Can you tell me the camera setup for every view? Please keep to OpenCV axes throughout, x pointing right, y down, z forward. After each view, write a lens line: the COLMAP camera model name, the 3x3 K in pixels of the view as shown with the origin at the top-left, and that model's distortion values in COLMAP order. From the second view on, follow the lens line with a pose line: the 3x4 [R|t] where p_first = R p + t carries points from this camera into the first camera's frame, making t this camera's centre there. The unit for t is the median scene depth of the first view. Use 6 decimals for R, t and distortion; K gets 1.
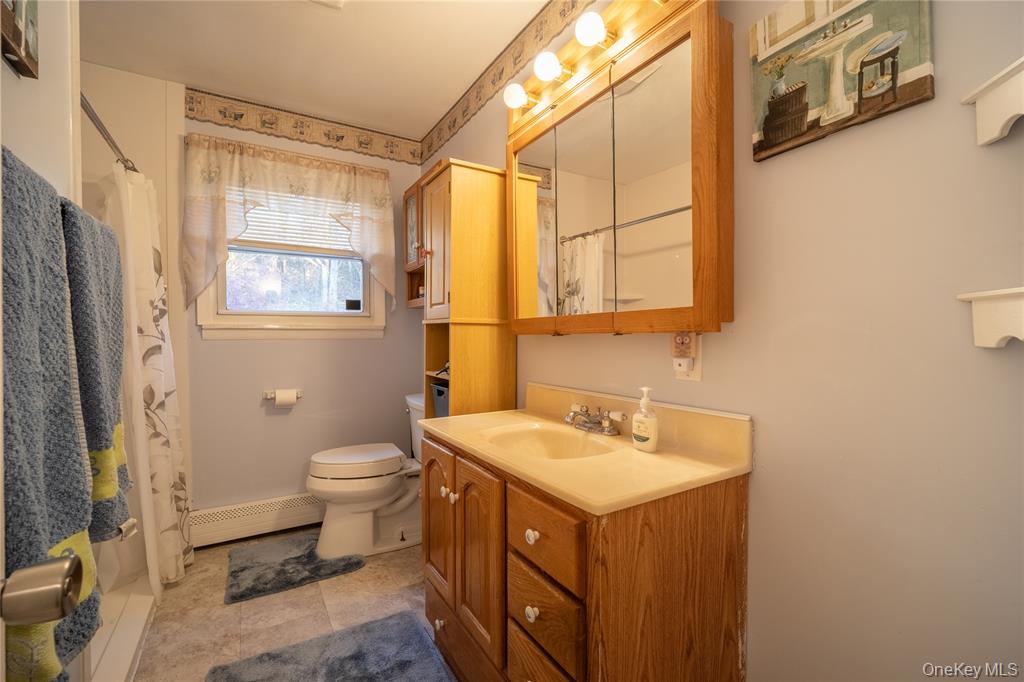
lens RADIAL K [[448.5, 0, 511.4], [0, 448.5, 338.2], [0, 0, 1]] dist [-0.009288, 0.001883]
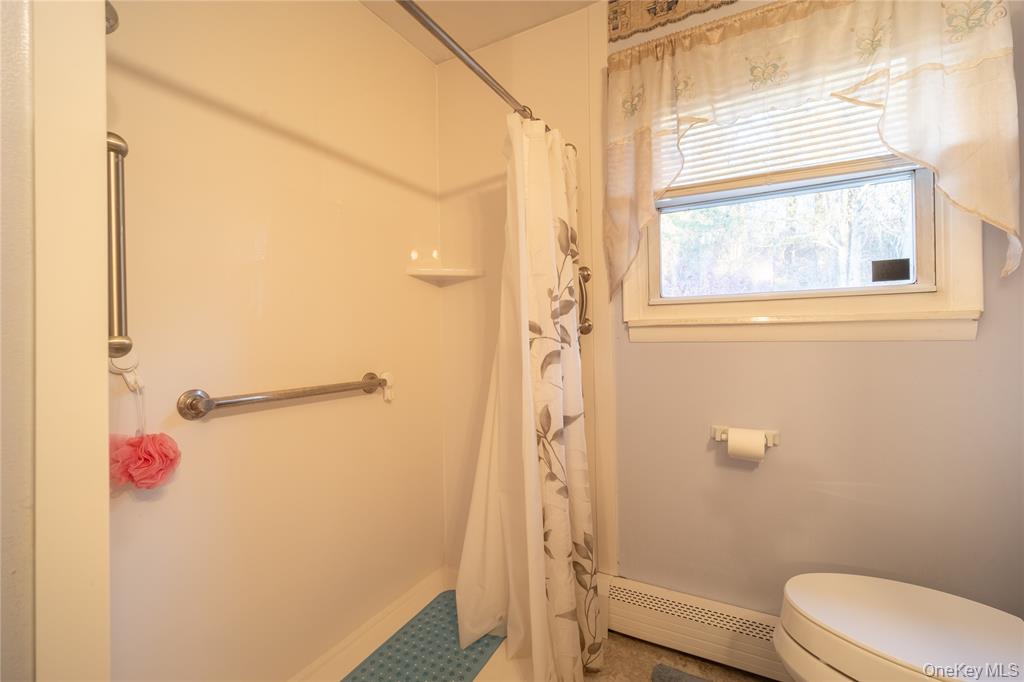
lens RADIAL K [[448.5, 0, 508.9], [0, 448.5, 339.3], [0, 0, 1]] dist [-0.009288, 0.001883]
pose [[0.511473, -0.000641, -0.859299, -0.177502], [0.004616, 0.999987, 0.002001, -0.003435], [0.859287, -0.004990, 0.511470, 0.472807]]
